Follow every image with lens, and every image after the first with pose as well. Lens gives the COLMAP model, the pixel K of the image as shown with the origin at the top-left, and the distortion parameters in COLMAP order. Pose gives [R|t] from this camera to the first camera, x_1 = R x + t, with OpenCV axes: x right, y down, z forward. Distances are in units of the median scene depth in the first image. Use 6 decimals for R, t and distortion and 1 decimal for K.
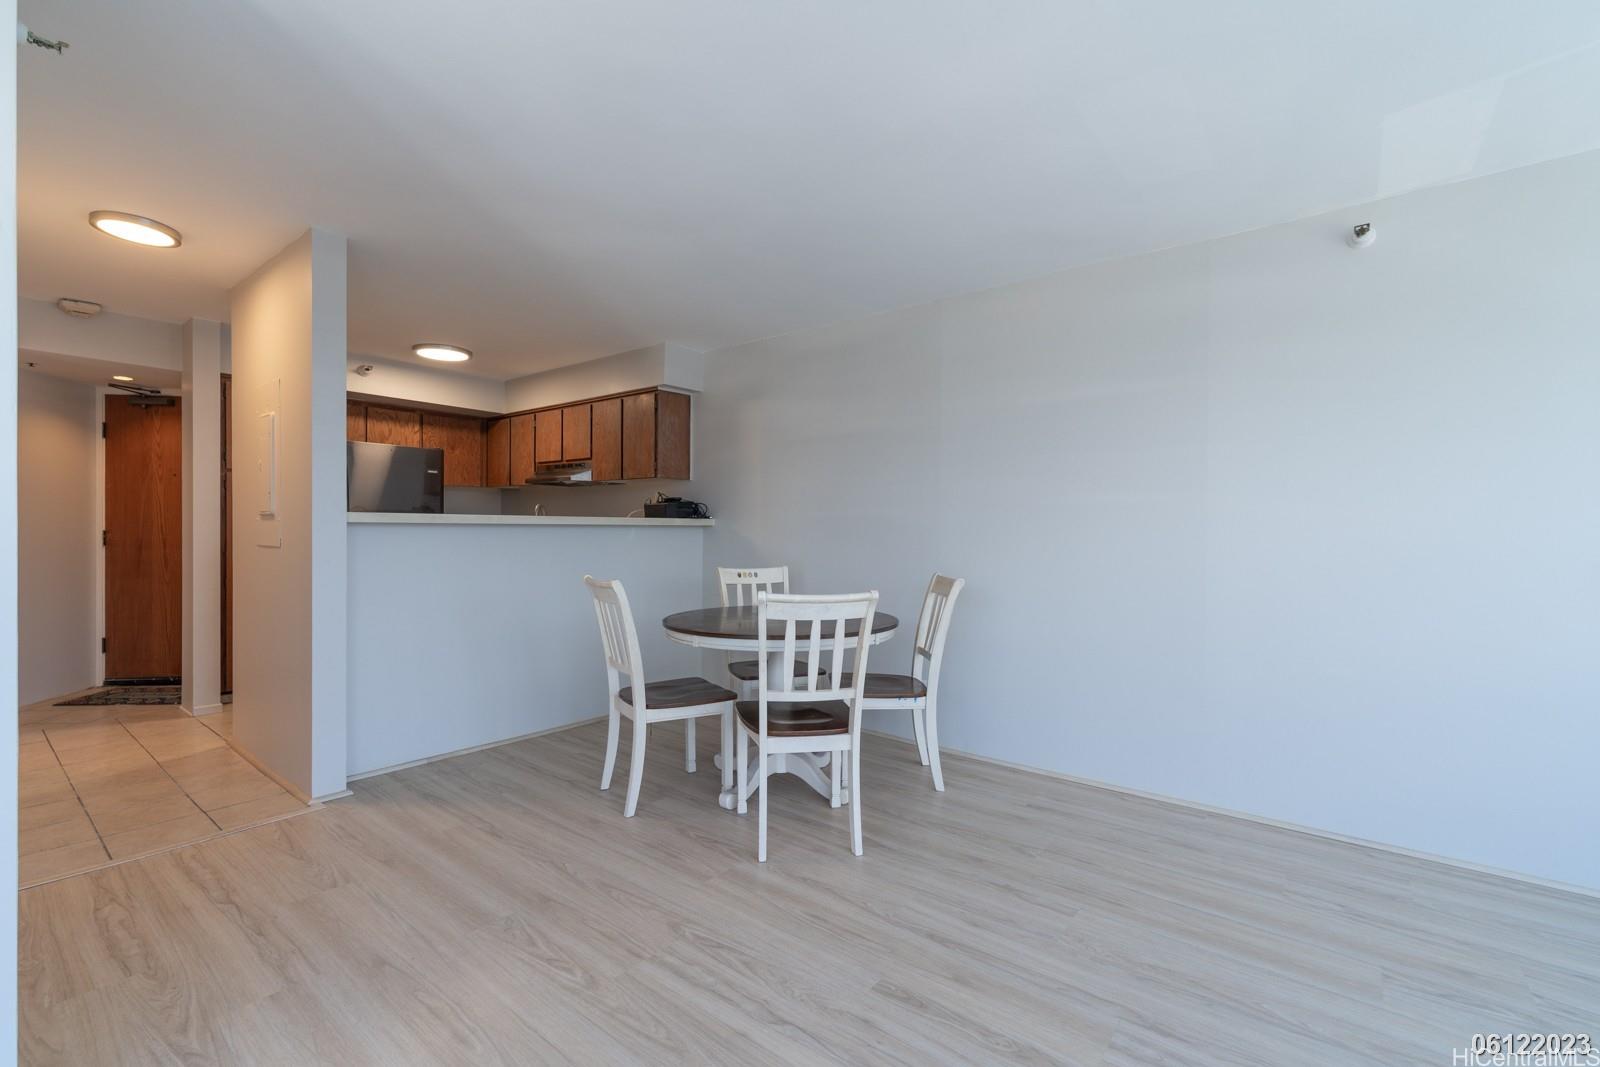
lens RADIAL K [[685.9, 0, 803.8], [0, 685.9, 533.0], [0, 0, 1]] dist [-0.005545, 0.000134]
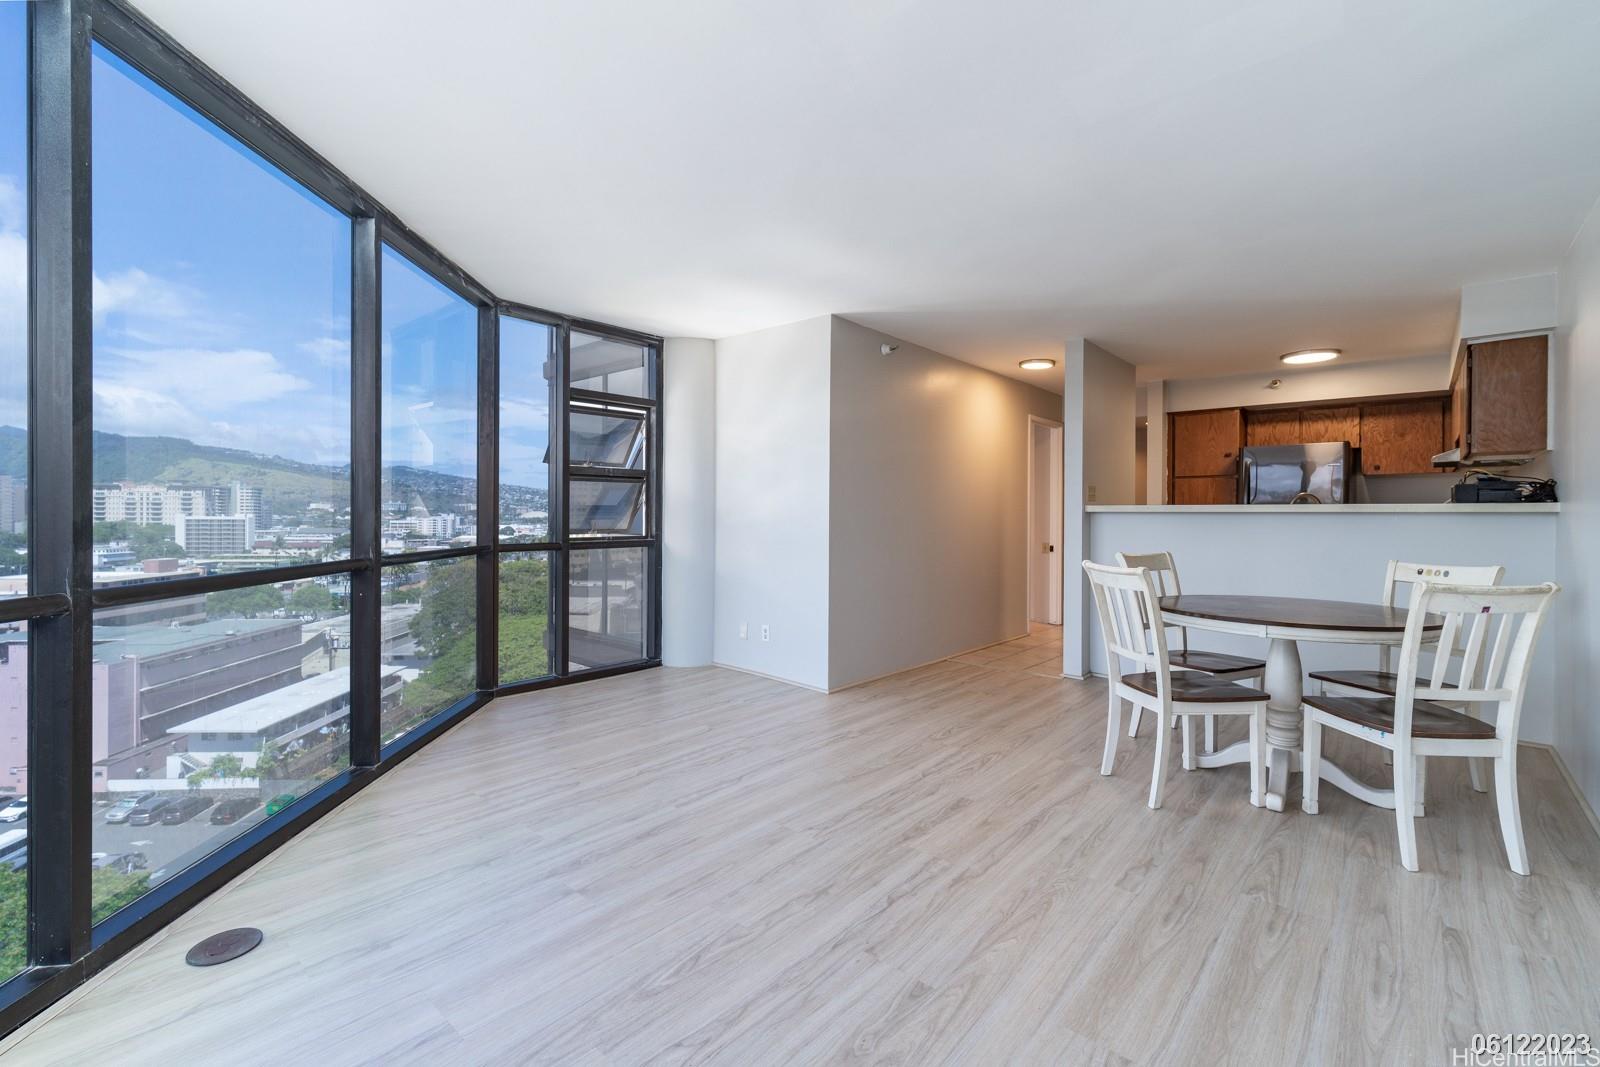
lens RADIAL K [[731.5, 0, 802.9], [0, 731.5, 529.5], [0, 0, 1]] dist [-0.002180, 0.000375]
pose [[-0.046766, 0.011545, -0.998839, 0.796671], [-0.012830, 0.999844, 0.012157, 0.009875], [0.998823, 0.013384, -0.046611, 0.304654]]
